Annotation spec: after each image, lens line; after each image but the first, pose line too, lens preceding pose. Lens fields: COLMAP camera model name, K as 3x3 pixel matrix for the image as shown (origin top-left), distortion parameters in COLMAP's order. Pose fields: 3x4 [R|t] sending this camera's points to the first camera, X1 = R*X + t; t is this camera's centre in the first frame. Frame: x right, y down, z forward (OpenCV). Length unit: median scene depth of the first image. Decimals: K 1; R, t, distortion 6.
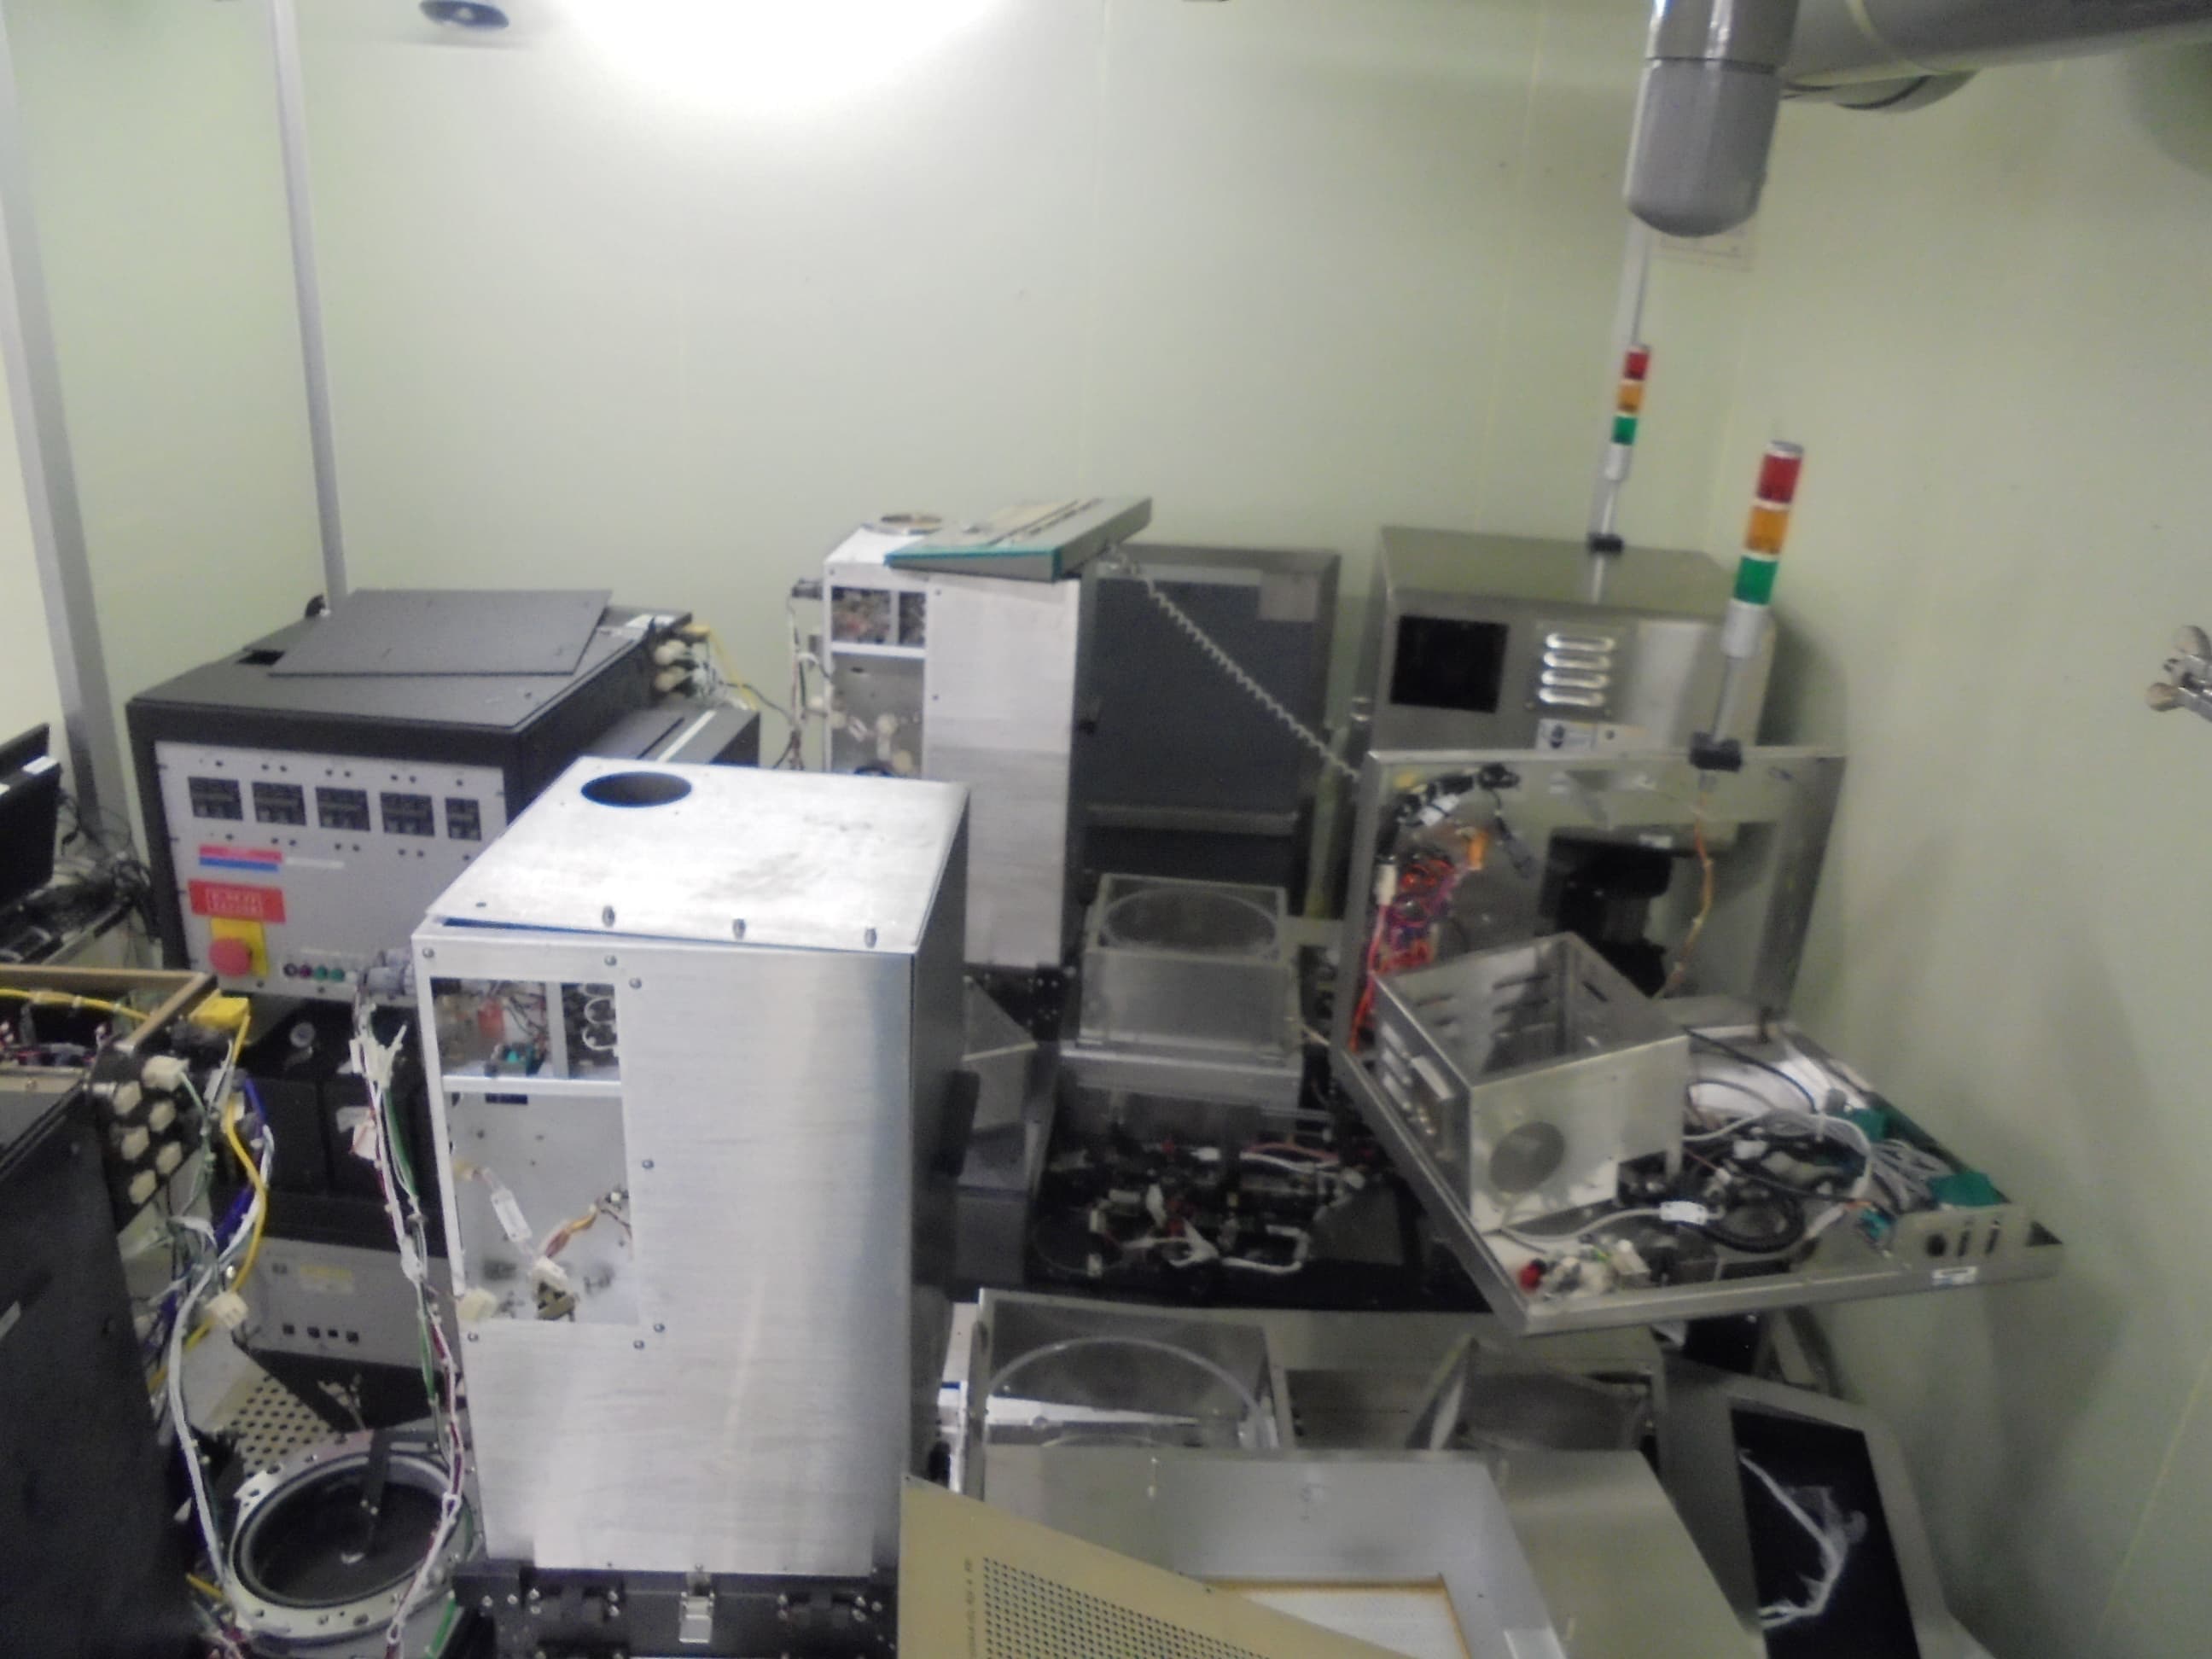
lens RADIAL K [[1697.0, 0, 1106.0], [0, 1697.0, 829.5], [0, 0, 1]] dist [-0.155388, 0.149291]
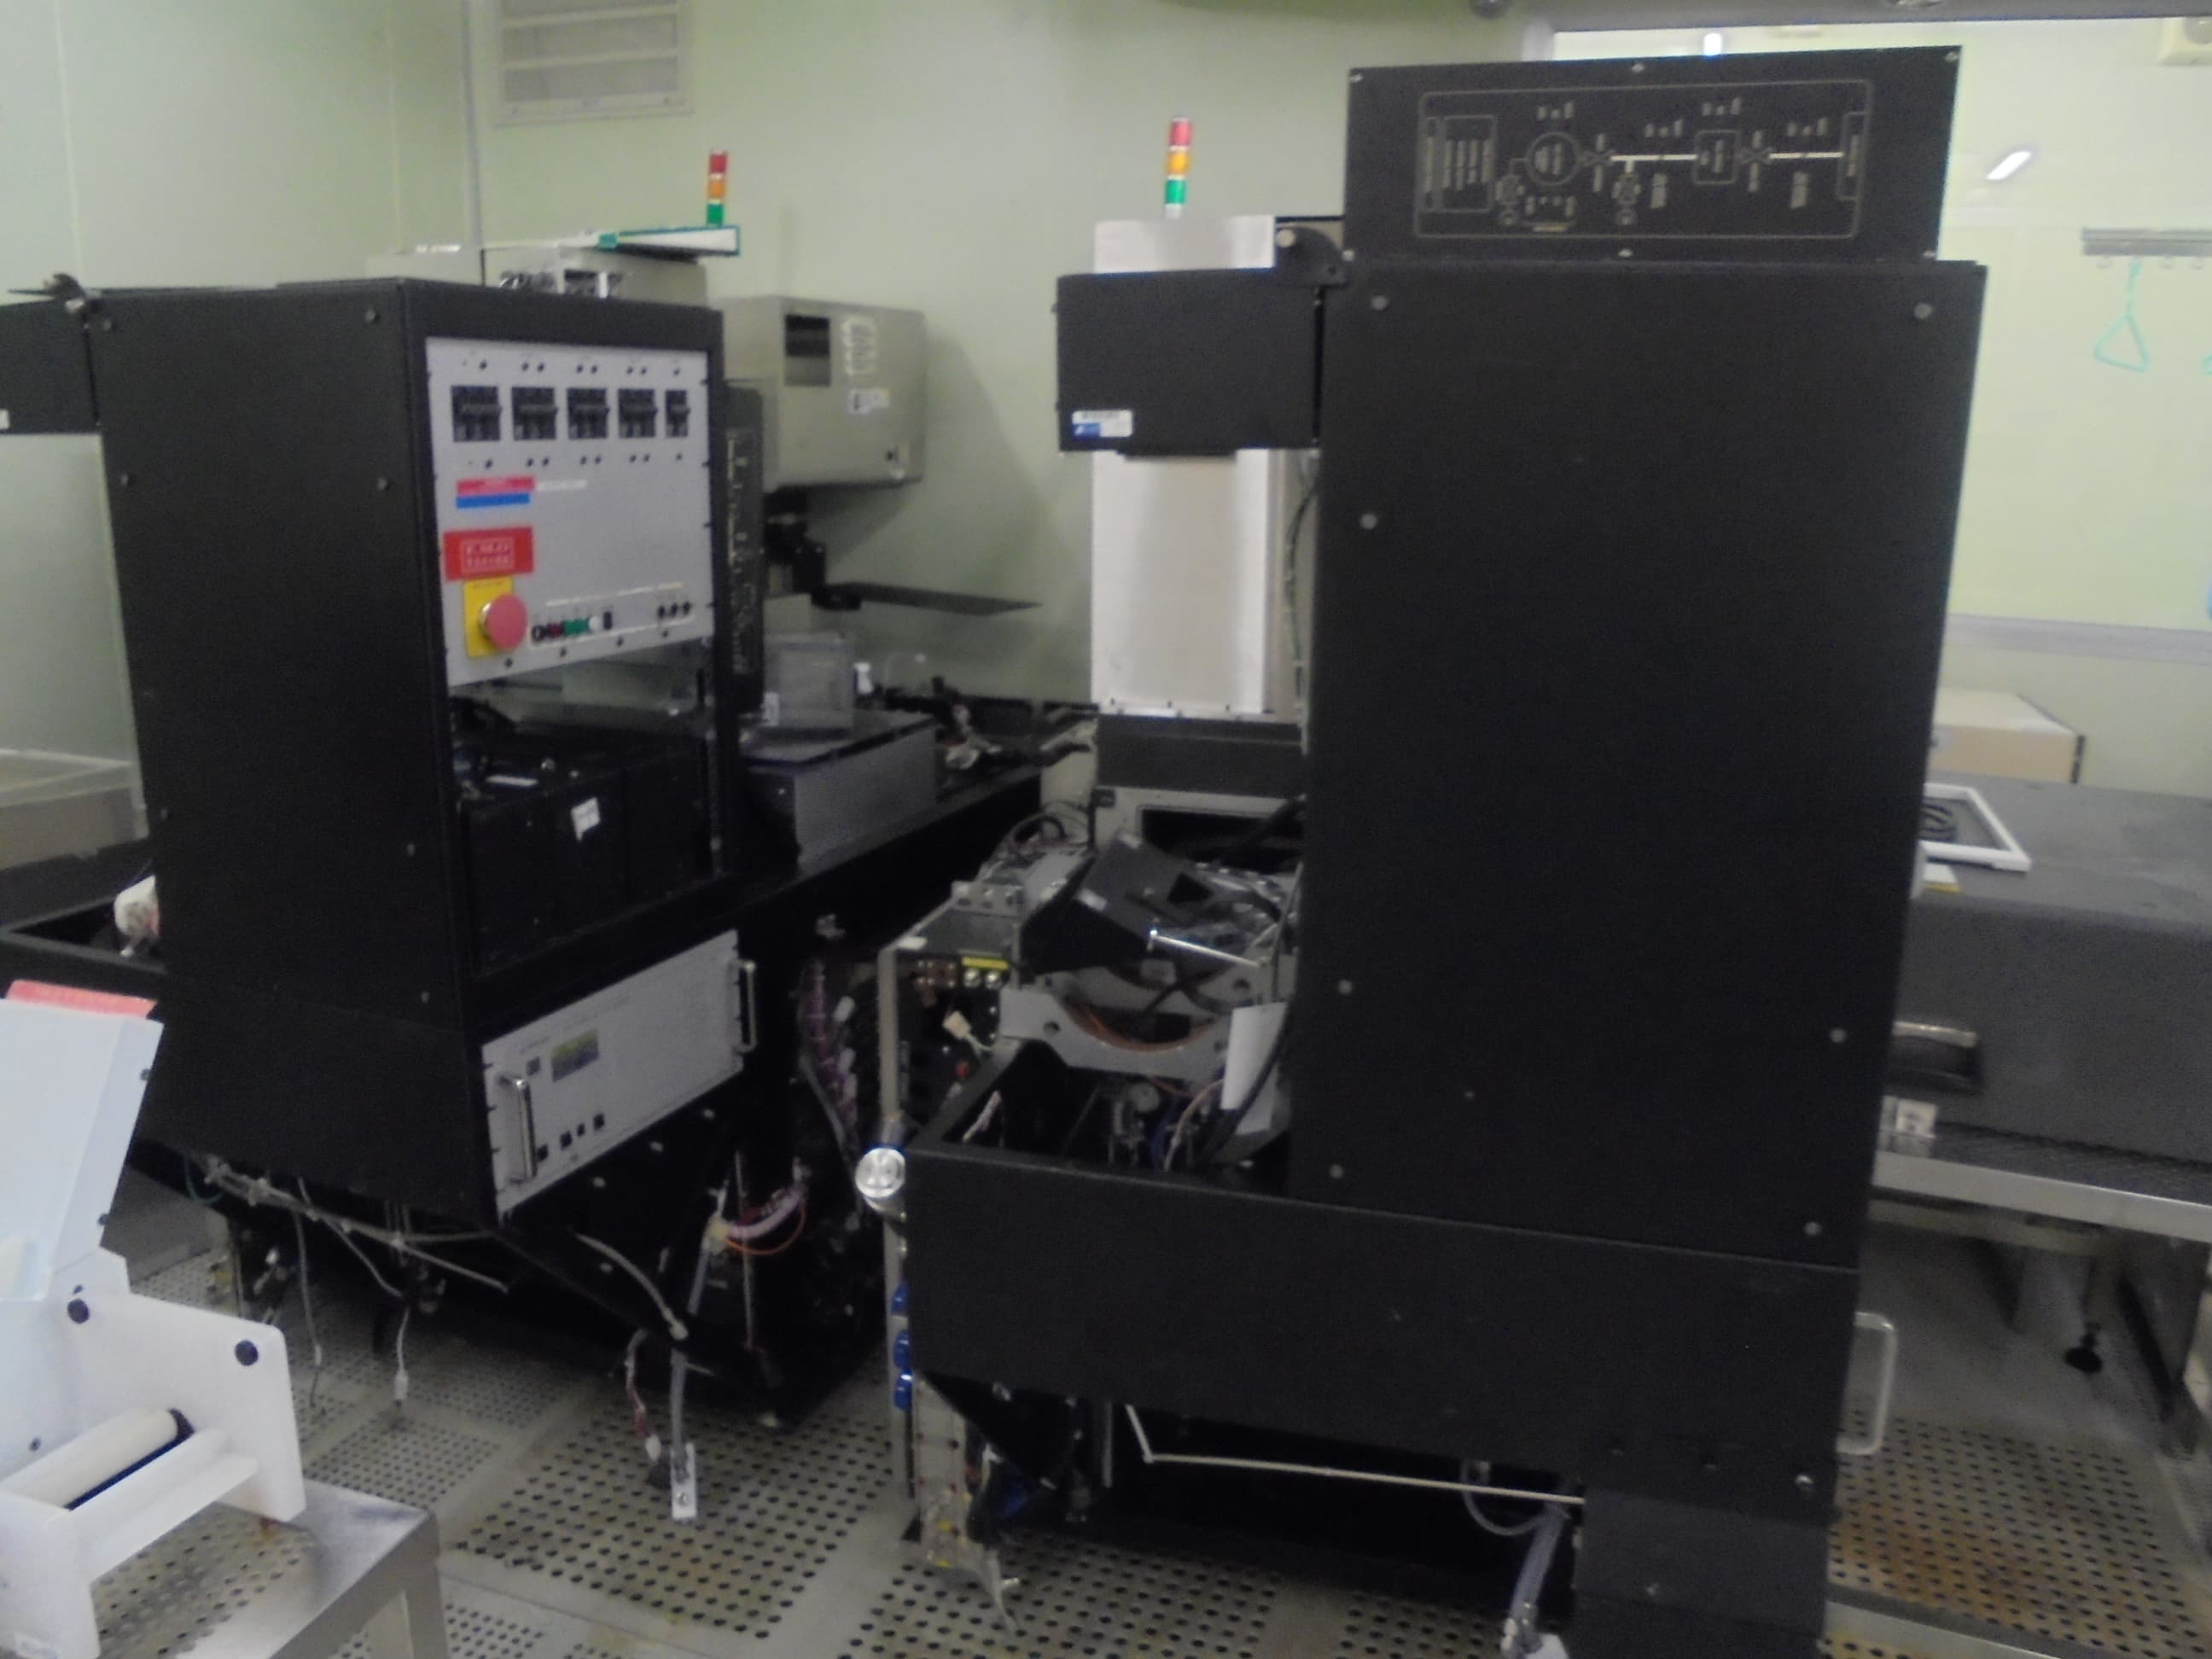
lens RADIAL K [[1697.0, 0, 1106.0], [0, 1697.0, 829.5], [0, 0, 1]] dist [-0.155388, 0.149291]
pose [[0.304009, -0.271292, 0.913225, -1.227985], [0.343787, 0.925244, 0.160418, 0.143618], [-0.888476, 0.265186, 0.374549, 0.475655]]
